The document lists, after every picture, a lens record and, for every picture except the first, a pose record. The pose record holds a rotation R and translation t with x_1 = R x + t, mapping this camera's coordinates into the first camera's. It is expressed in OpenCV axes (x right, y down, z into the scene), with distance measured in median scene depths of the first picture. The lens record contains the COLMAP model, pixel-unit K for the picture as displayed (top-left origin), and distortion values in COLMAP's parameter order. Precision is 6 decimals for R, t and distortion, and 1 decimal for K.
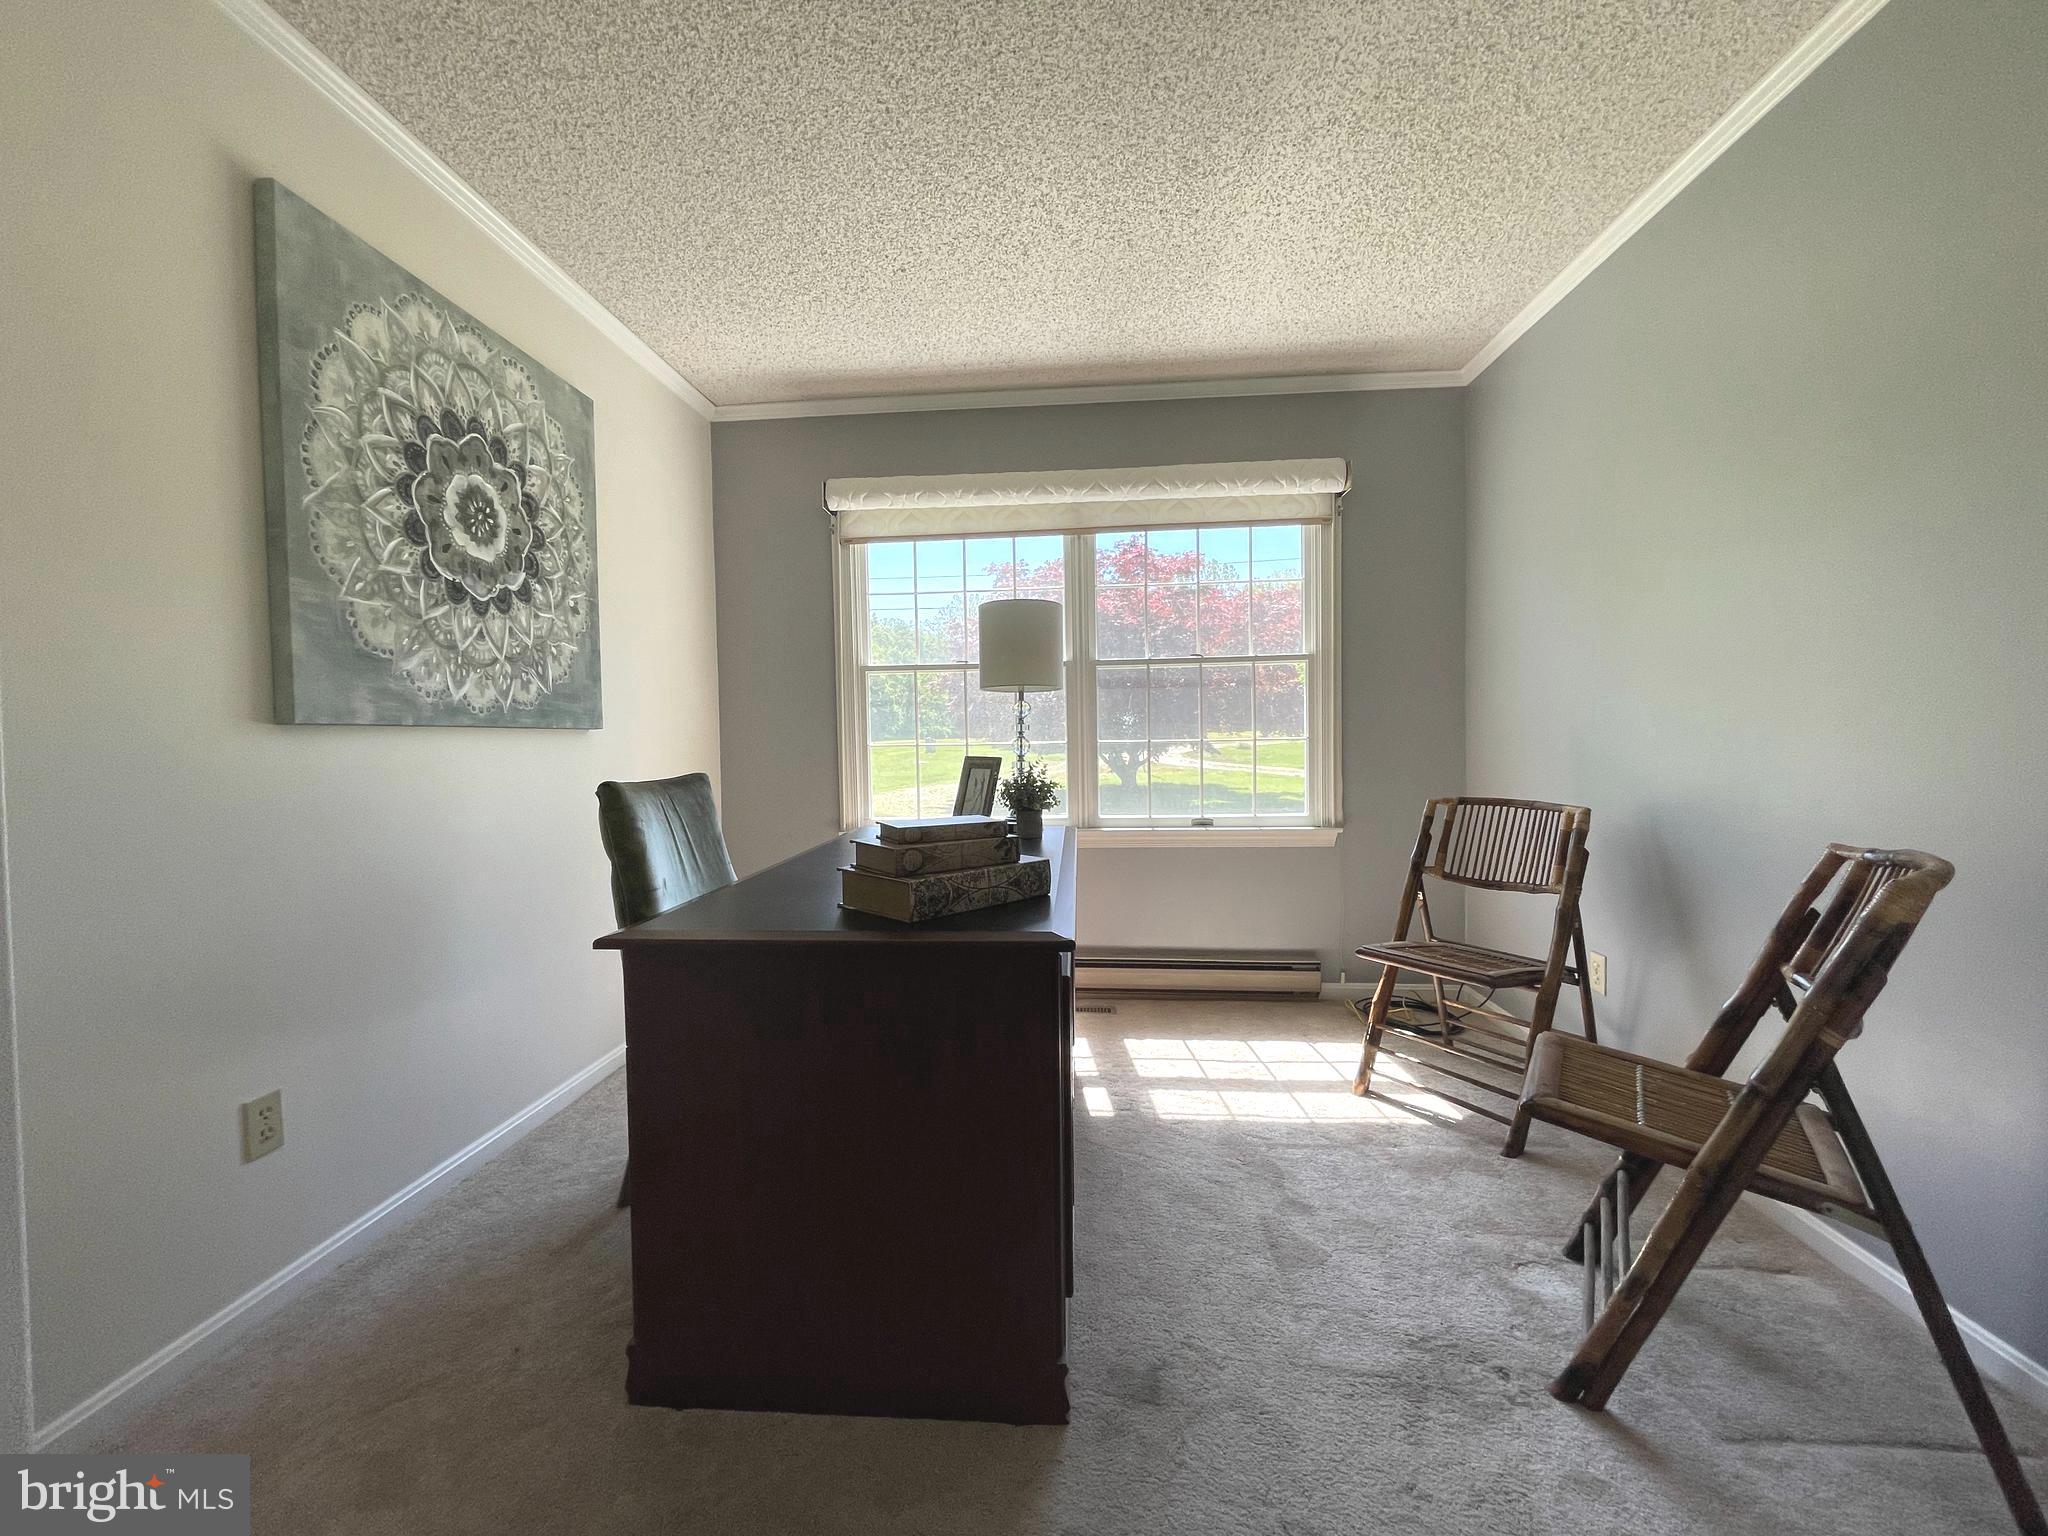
lens RADIAL K [[830.2, 0, 1015.2], [0, 830.2, 767.5], [0, 0, 1]] dist [-0.014762, 0.002632]
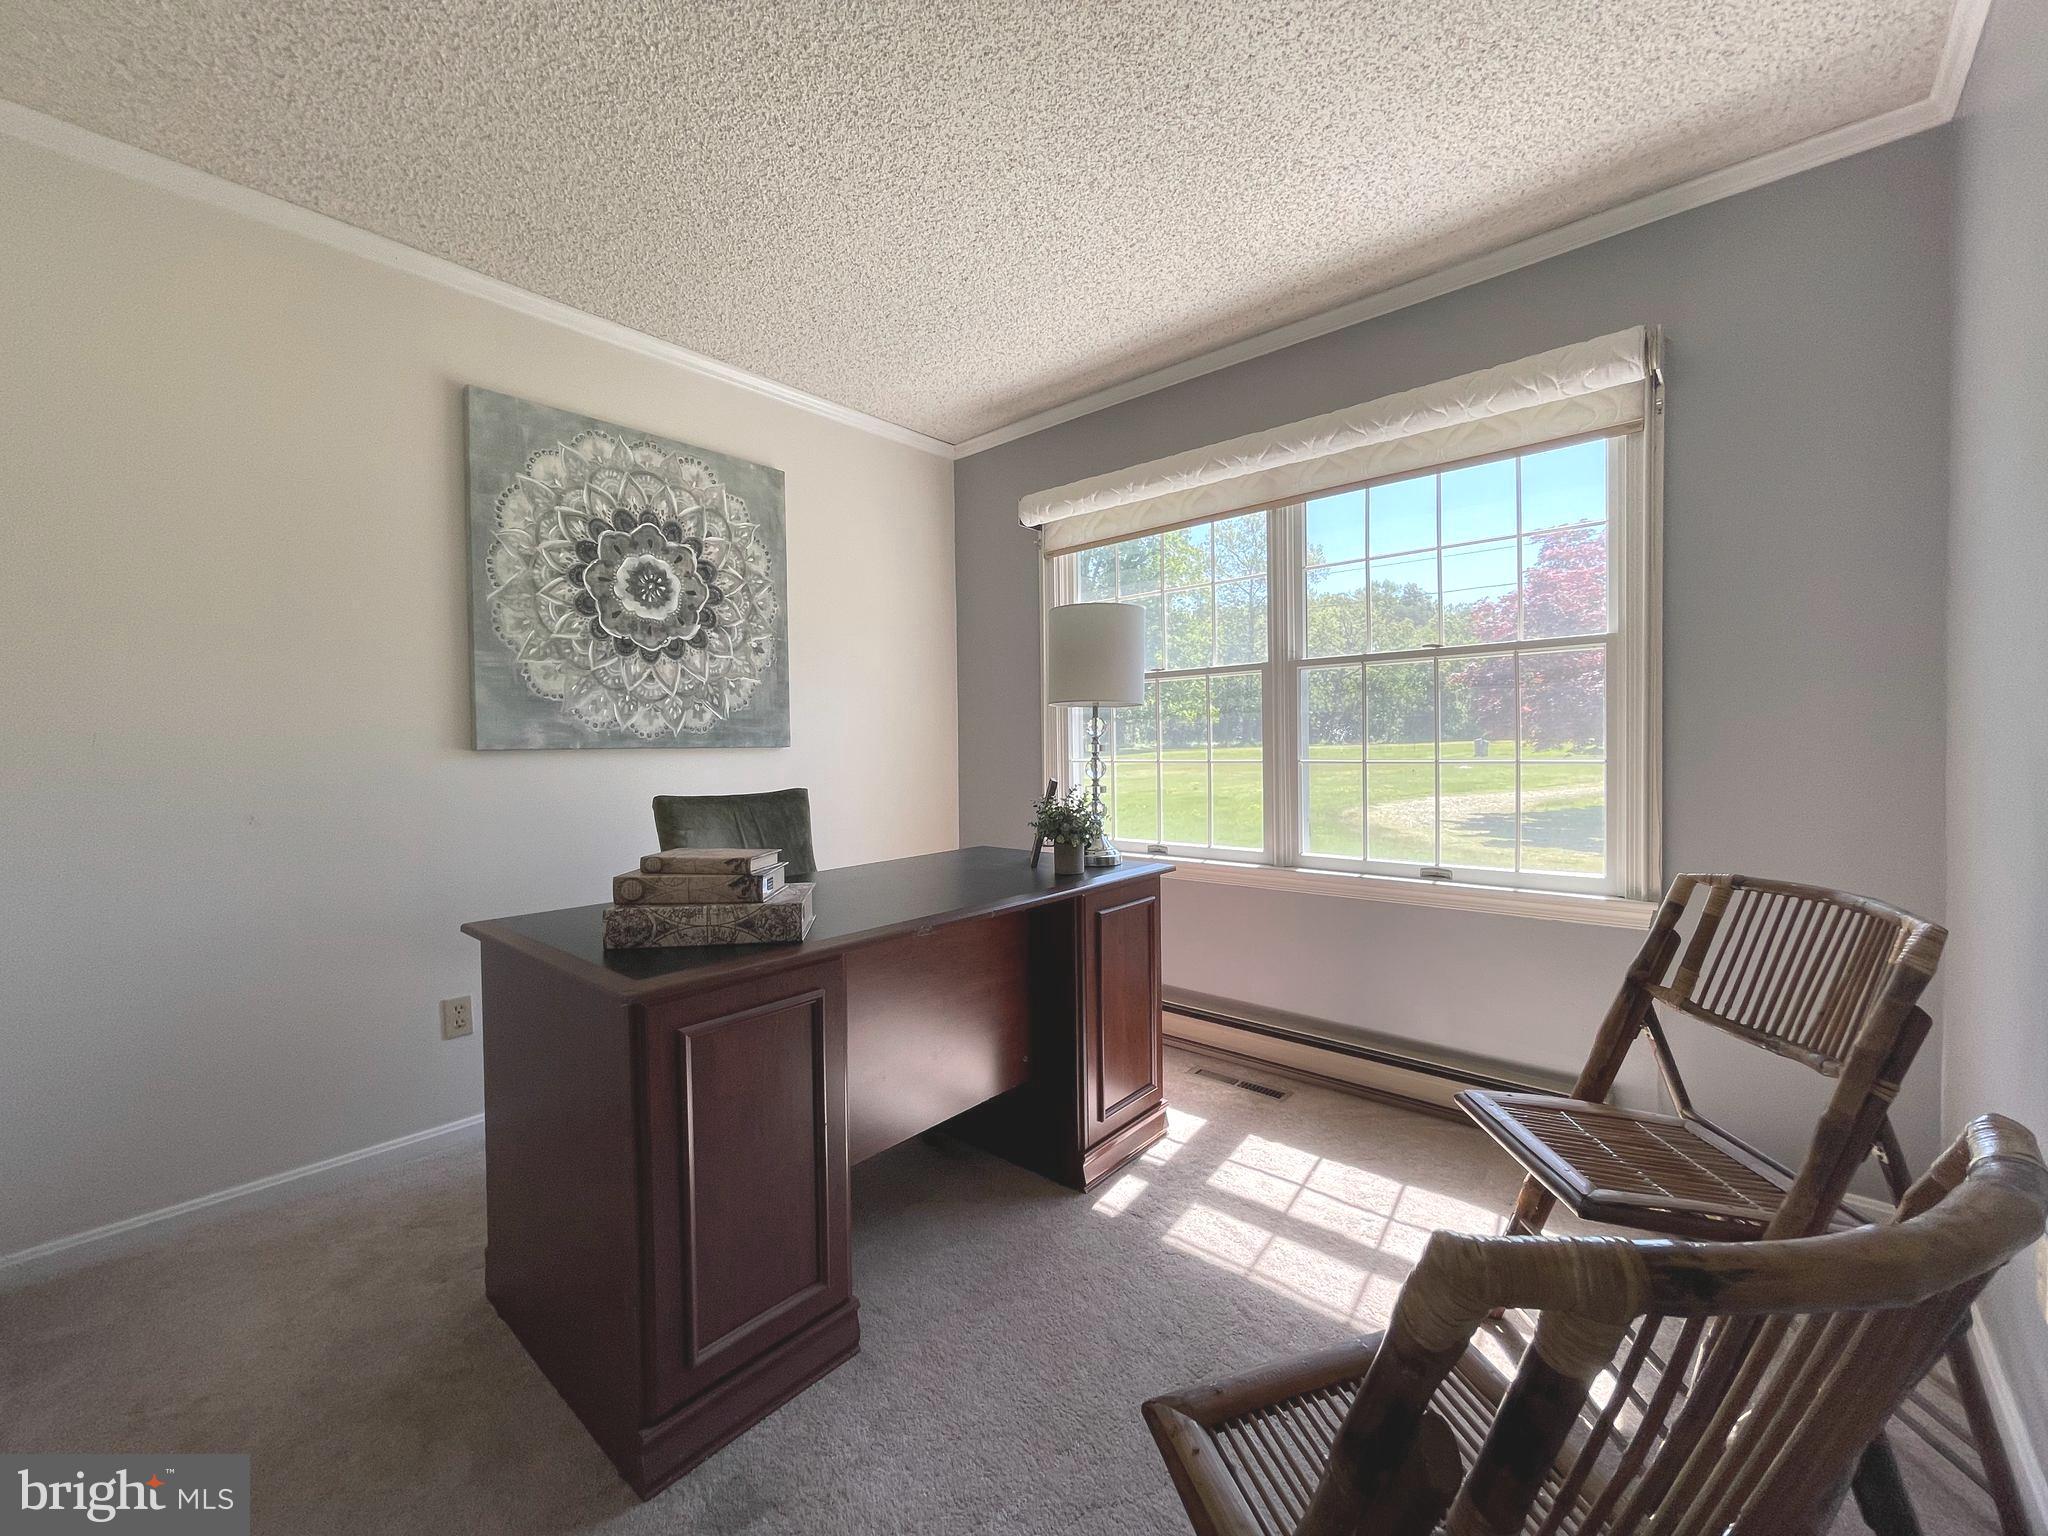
lens RADIAL K [[830.2, 0, 1018.2], [0, 830.2, 765.9], [0, 0, 1]] dist [-0.014762, 0.002632]
pose [[0.797141, 0.020133, -0.603457, 0.591468], [-0.020852, 0.999766, 0.005810, -0.040305], [0.603432, 0.007952, 0.797374, 0.304406]]
